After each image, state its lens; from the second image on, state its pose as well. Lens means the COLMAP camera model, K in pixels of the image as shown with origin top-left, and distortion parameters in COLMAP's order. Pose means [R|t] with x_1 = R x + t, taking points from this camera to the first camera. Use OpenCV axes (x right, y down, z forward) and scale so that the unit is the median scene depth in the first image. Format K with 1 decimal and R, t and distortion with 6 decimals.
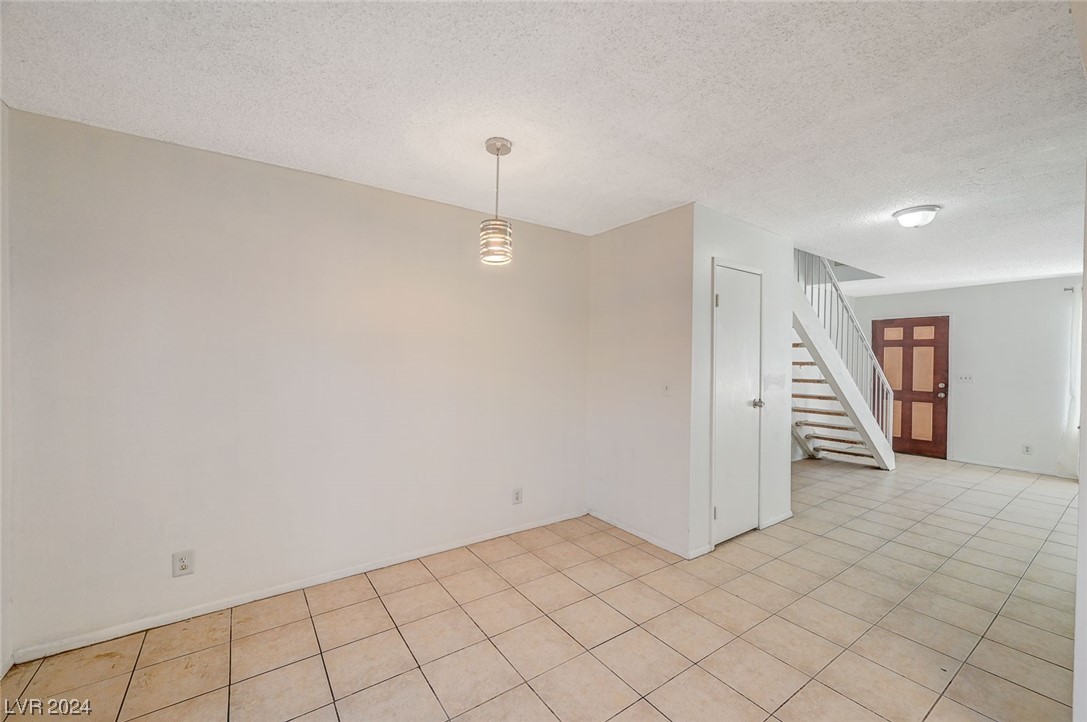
lens RADIAL K [[430.7, 0, 547.5], [0, 430.7, 362.8], [0, 0, 1]] dist [-0.003448, -0.000081]
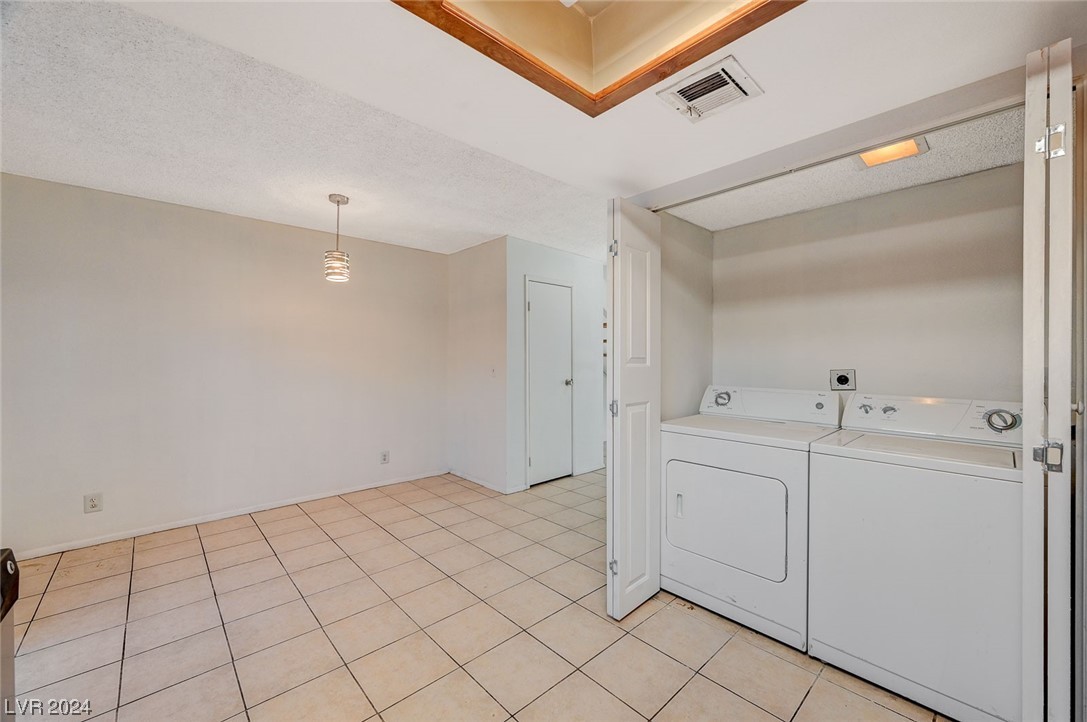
lens RADIAL K [[425.4, 0, 543.5], [0, 425.4, 361.0], [0, 0, 1]] dist [0.001602, -0.000363]
pose [[0.991354, -0.009456, 0.130875, 0.276622], [0.009907, 0.999947, -0.002799, 0.036207], [-0.130841, 0.004071, 0.991395, -0.372908]]
